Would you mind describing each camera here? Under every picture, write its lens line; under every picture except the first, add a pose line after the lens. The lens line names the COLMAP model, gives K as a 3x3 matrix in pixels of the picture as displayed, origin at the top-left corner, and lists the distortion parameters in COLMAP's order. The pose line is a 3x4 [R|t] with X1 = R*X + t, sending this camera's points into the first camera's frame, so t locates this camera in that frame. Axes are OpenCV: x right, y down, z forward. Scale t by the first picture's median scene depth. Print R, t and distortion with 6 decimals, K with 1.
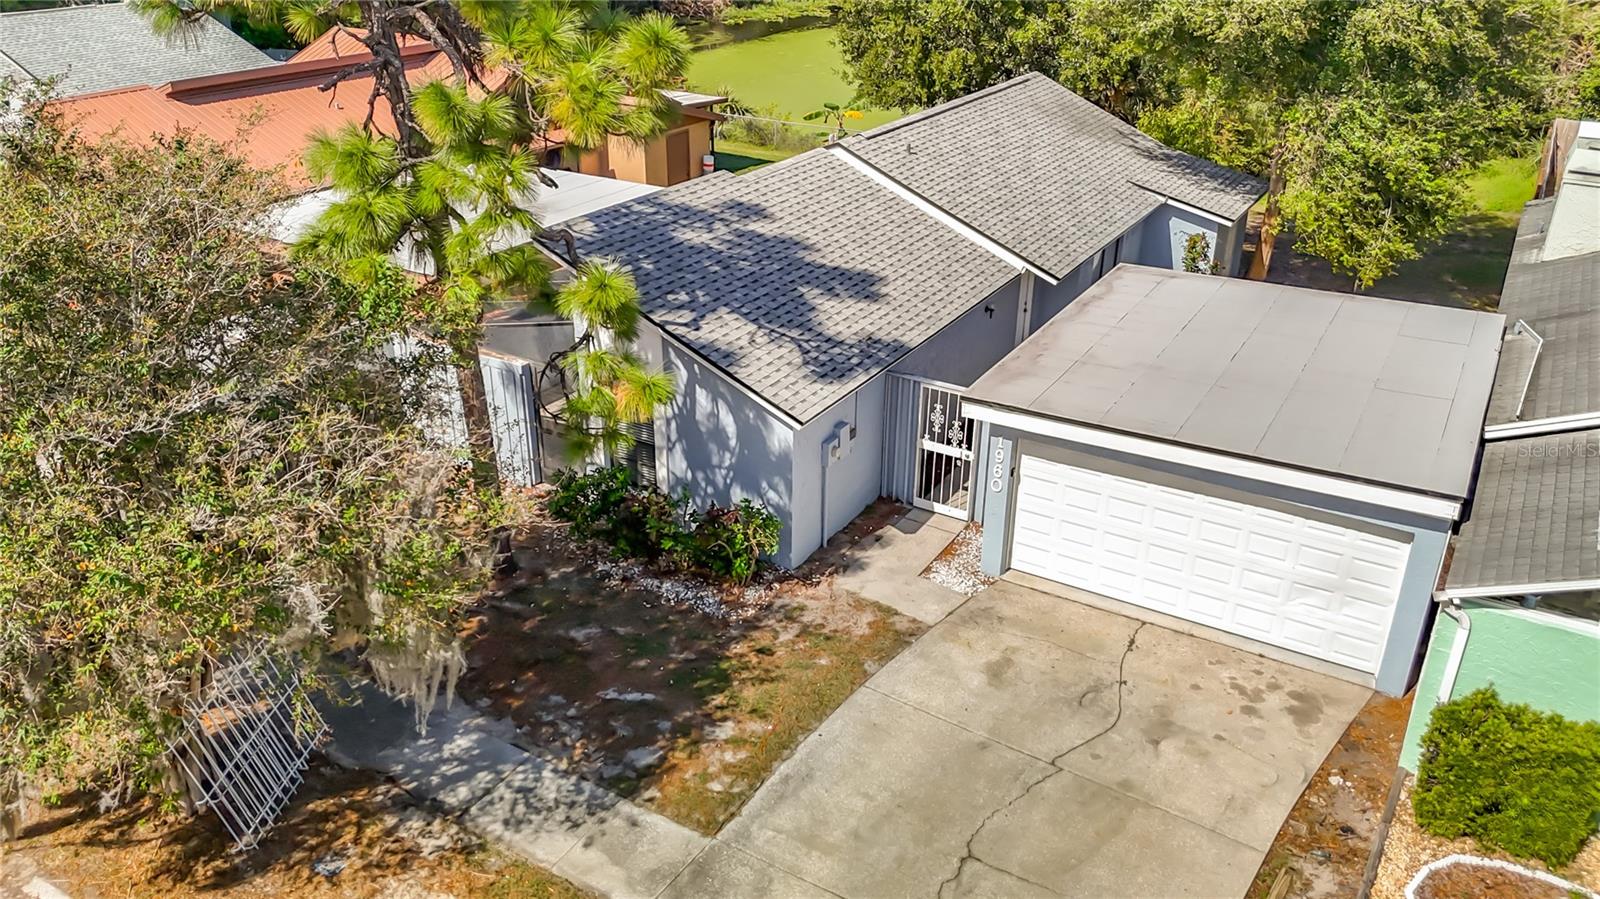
lens RADIAL K [[1202.7, 0, 800.0], [0, 1202.7, 449.5], [0, 0, 1]] dist [0.085838, -0.186905]
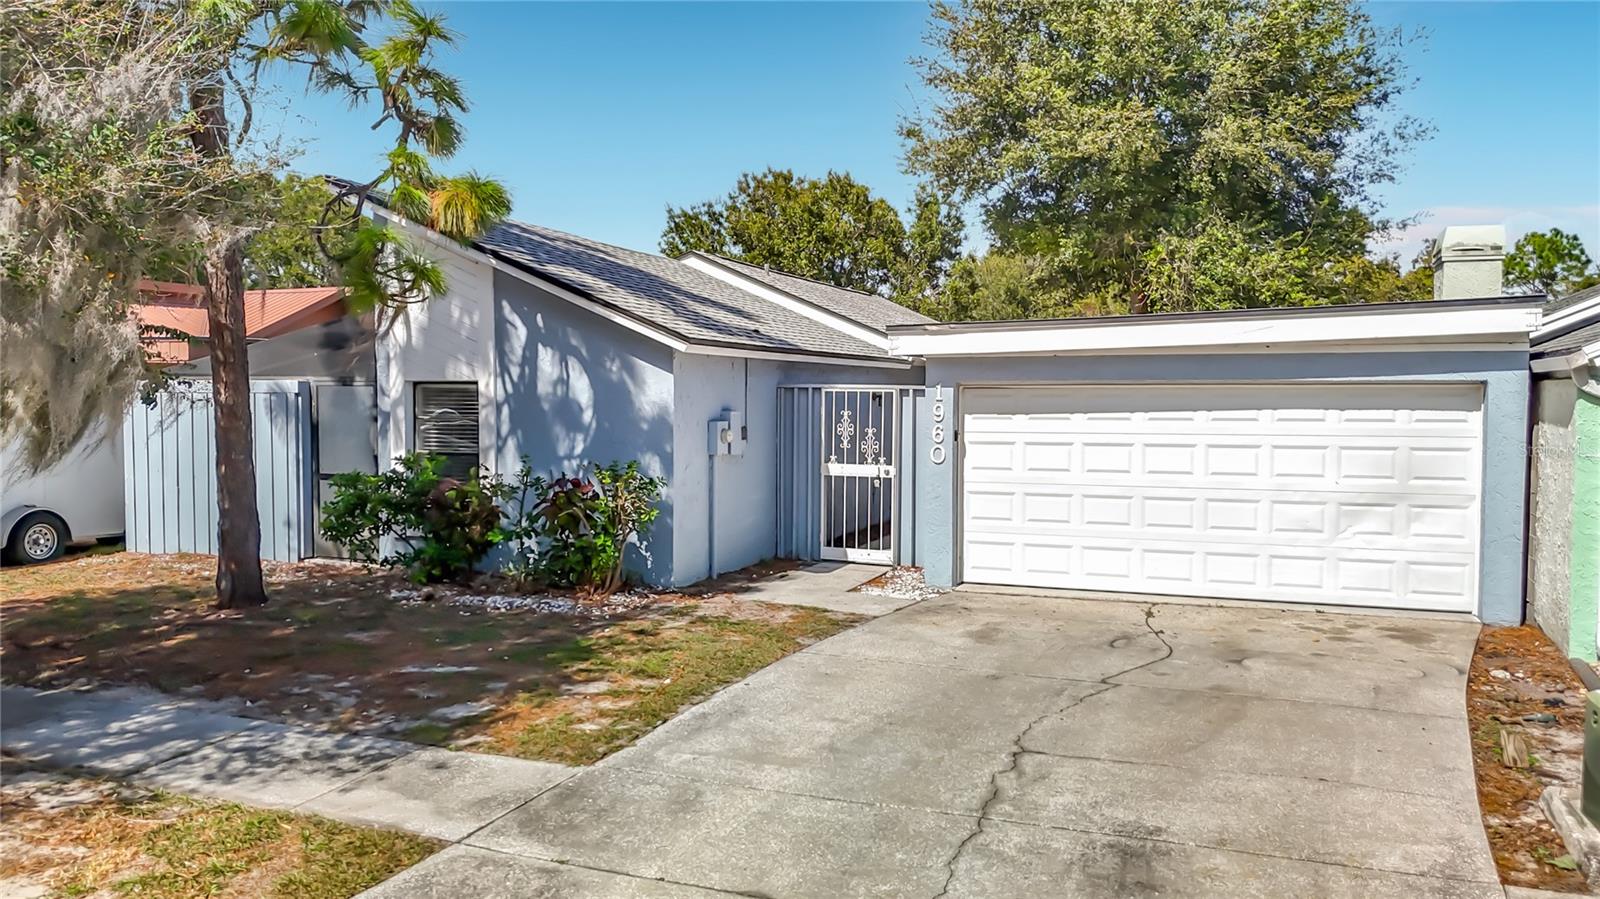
lens RADIAL K [[1214.2, 0, 803.1], [0, 1214.2, 453.4], [0, 0, 1]] dist [0.067087, -0.114180]
pose [[0.986021, -0.015398, 0.165909, -0.051168], [0.079143, 0.919507, -0.385025, 0.324225], [-0.146626, 0.392773, 0.907871, 0.310692]]
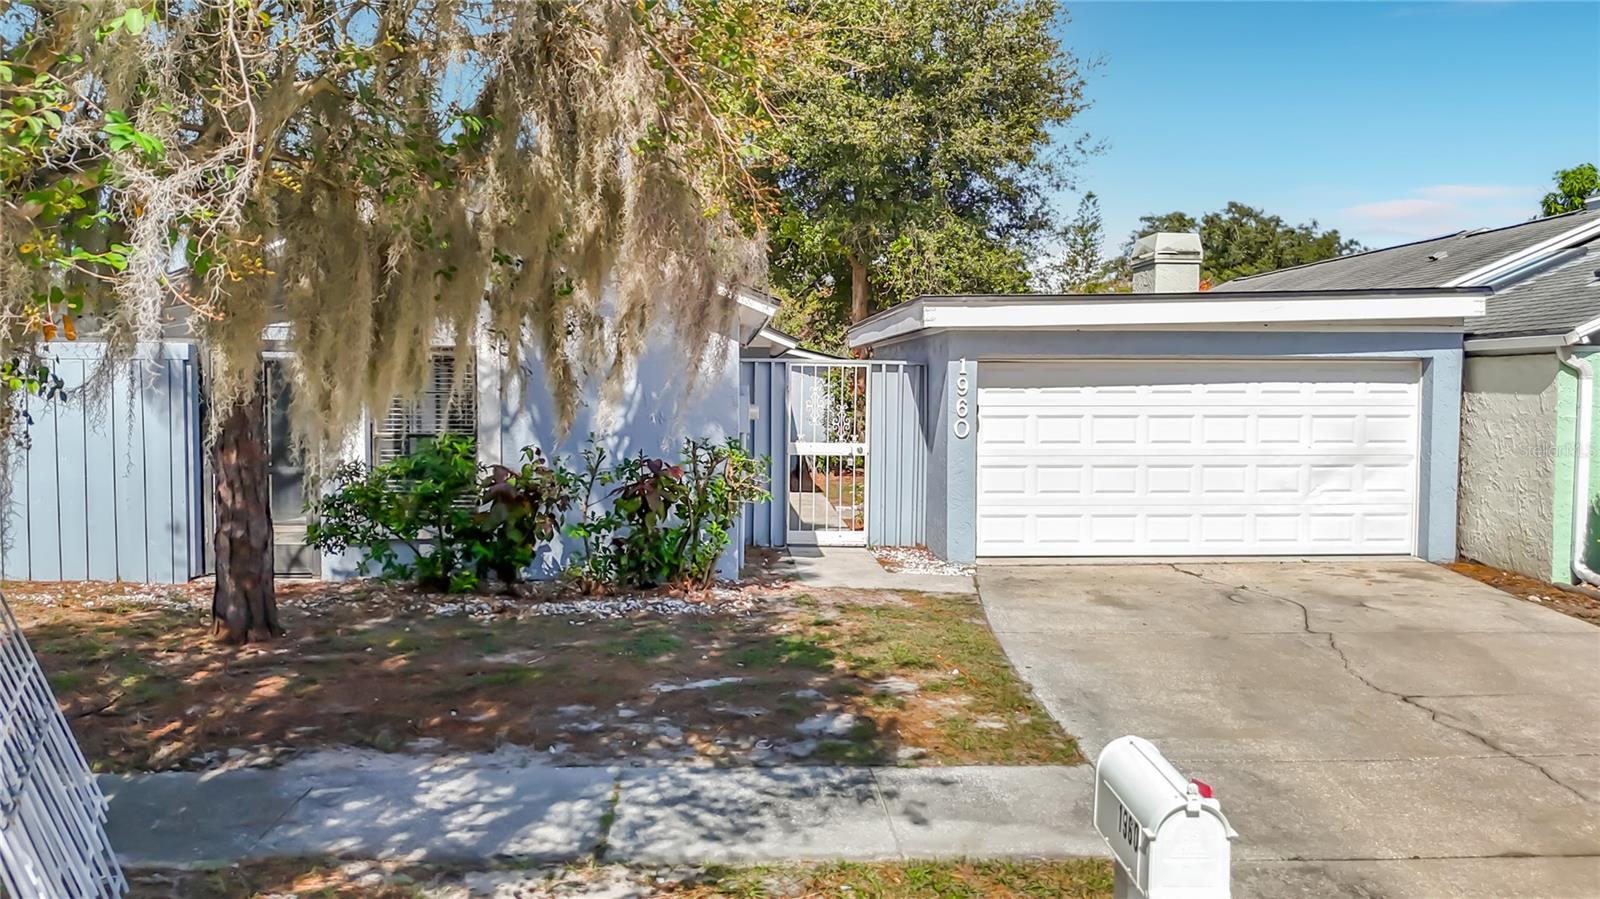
lens RADIAL K [[1214.2, 0, 803.1], [0, 1214.2, 453.4], [0, 0, 1]] dist [0.067087, -0.114180]
pose [[0.819345, -0.035437, 0.572205, -0.361410], [0.253974, 0.917242, -0.306861, 0.256234], [-0.513976, 0.396750, 0.760538, 0.479556]]
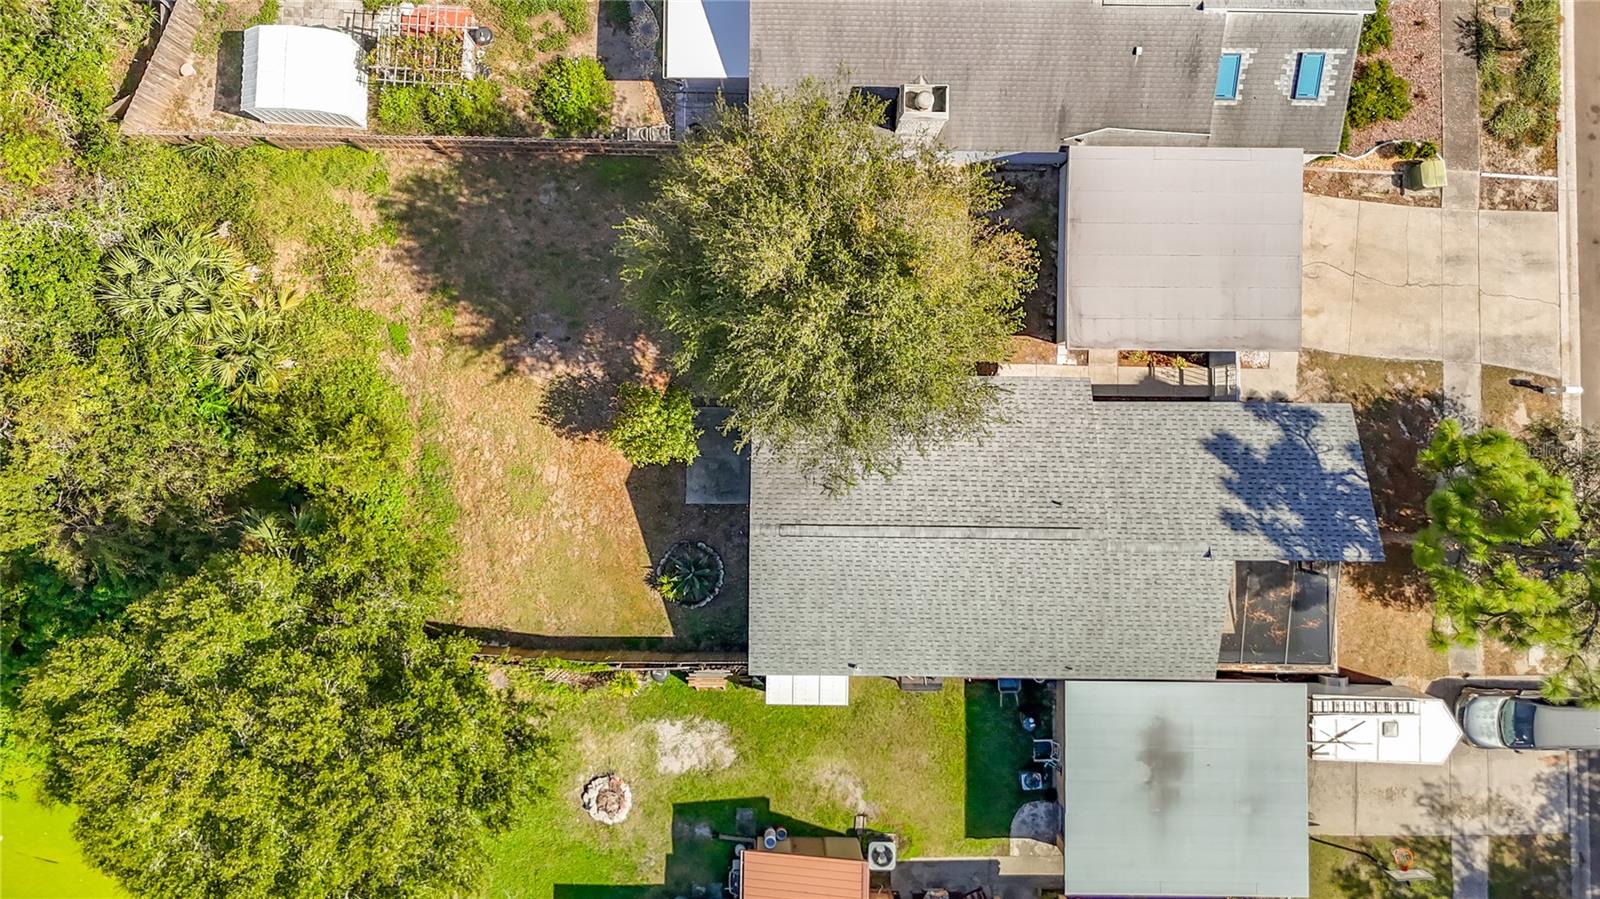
lens RADIAL K [[1214.2, 0, 803.1], [0, 1214.2, 453.4], [0, 0, 1]] dist [0.067087, -0.114180]
pose [[-0.492083, -0.869048, -0.051088, 0.504654], [0.347098, -0.249680, 0.903981, -2.298943], [-0.798359, 0.427102, 0.424509, 0.835414]]
